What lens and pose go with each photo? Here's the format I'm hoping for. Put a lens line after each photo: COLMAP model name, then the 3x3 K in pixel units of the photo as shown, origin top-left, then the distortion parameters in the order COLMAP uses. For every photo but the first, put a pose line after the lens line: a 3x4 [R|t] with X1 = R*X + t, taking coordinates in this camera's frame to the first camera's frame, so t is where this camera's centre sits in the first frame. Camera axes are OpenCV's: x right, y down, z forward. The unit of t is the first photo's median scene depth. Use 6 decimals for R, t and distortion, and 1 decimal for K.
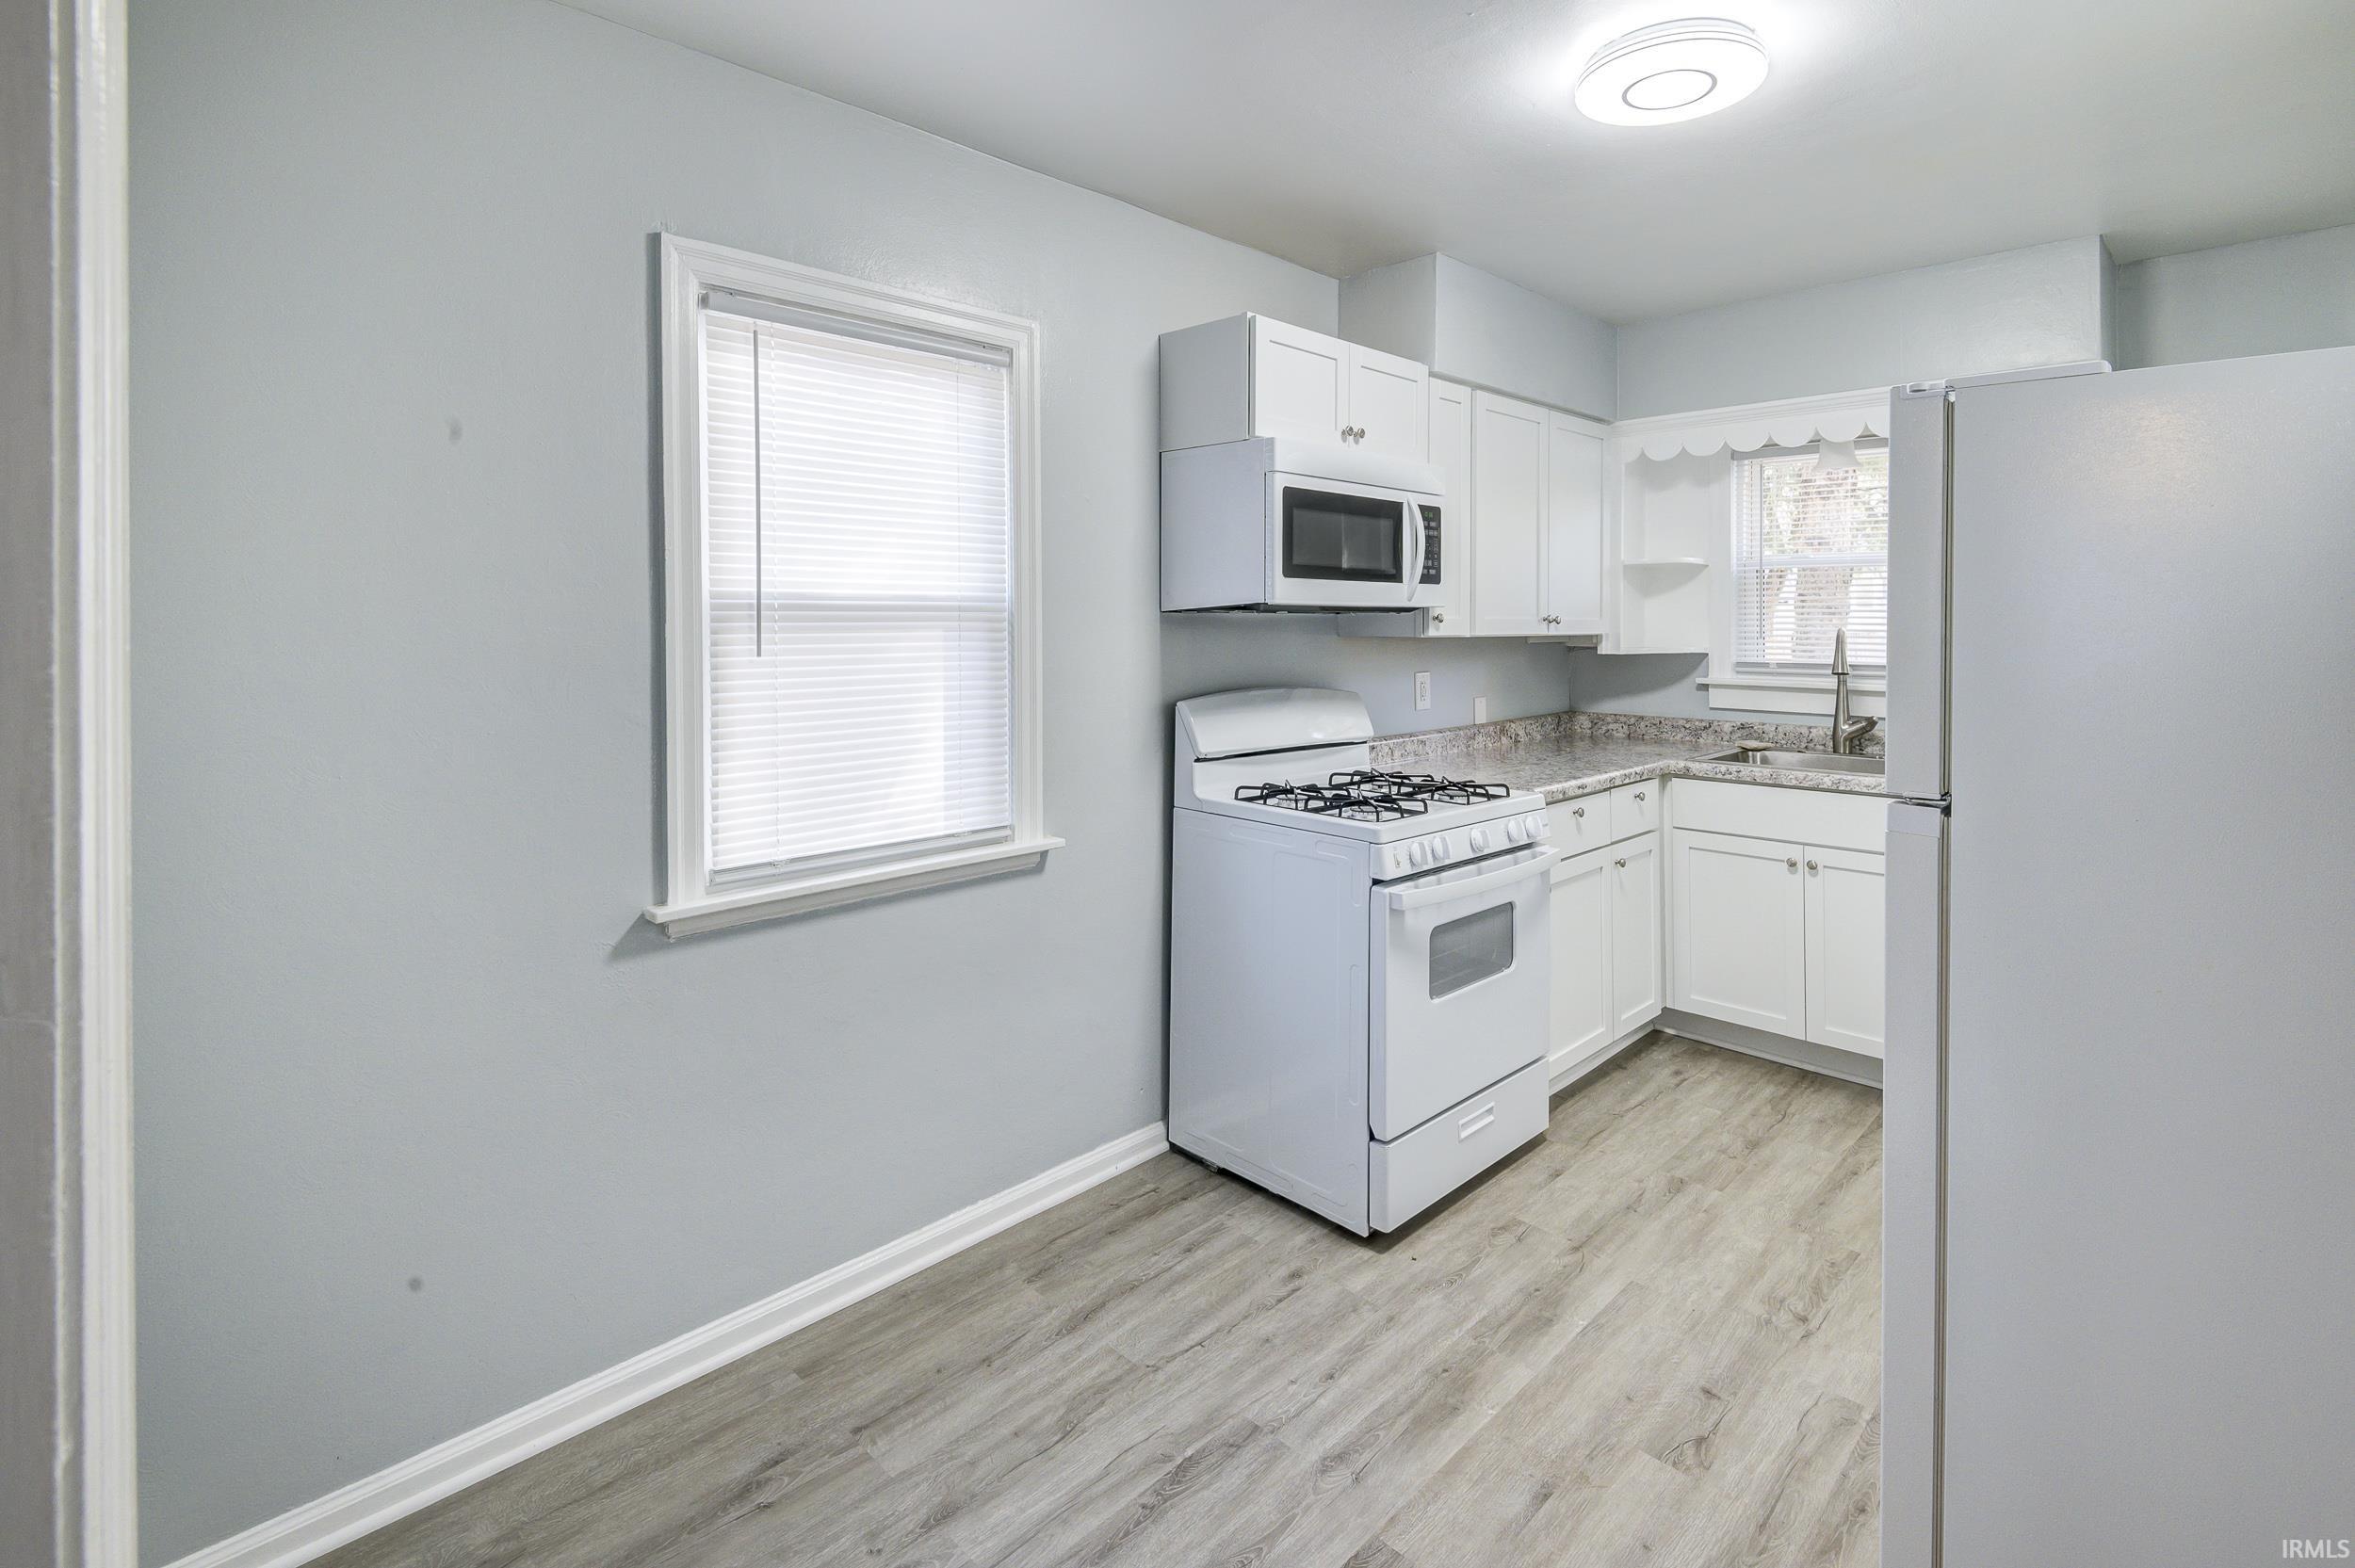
lens RADIAL K [[1123.8, 0, 1172.5], [0, 1123.8, 677.9], [0, 0, 1]] dist [0.006151, -0.001046]
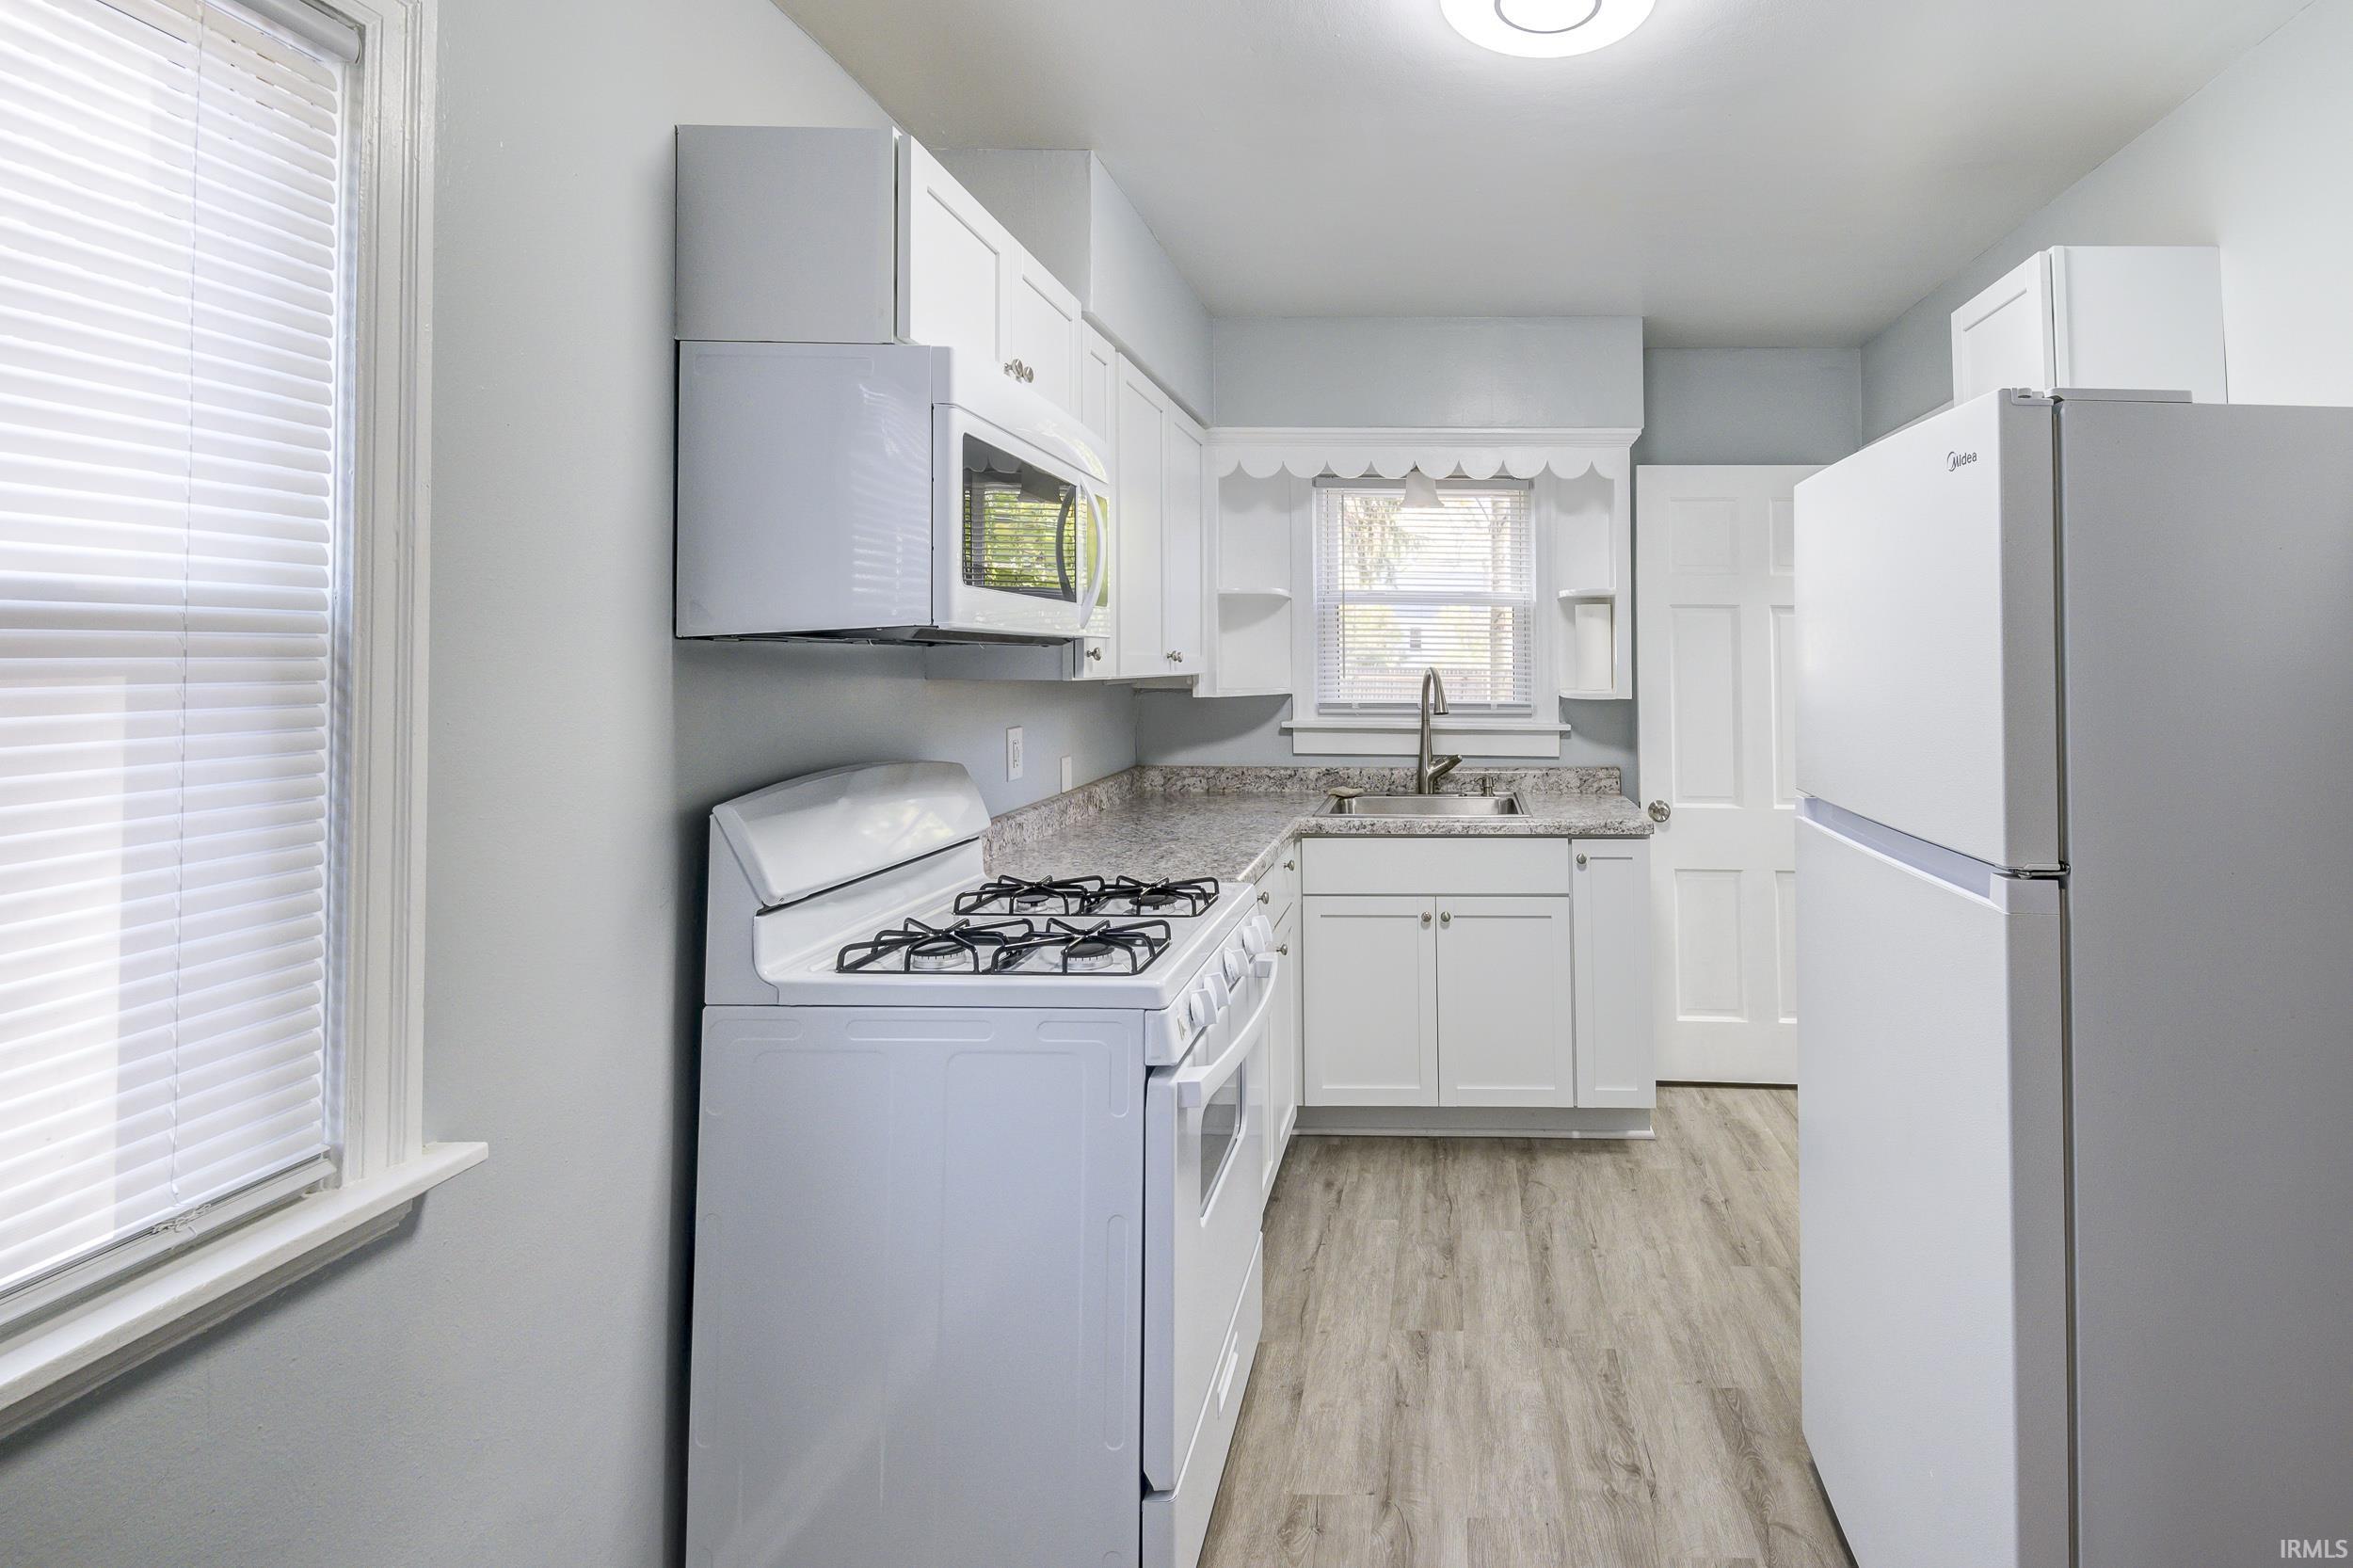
lens RADIAL K [[1033.4, 0, 1183.6], [0, 1033.4, 644.3], [0, 0, 1]] dist [0.000833, -0.000585]
pose [[0.704404, 0.013222, 0.709676, -0.192611], [0.030250, 0.998359, -0.048626, -0.025461], [-0.709154, 0.055720, 0.702848, 0.496209]]
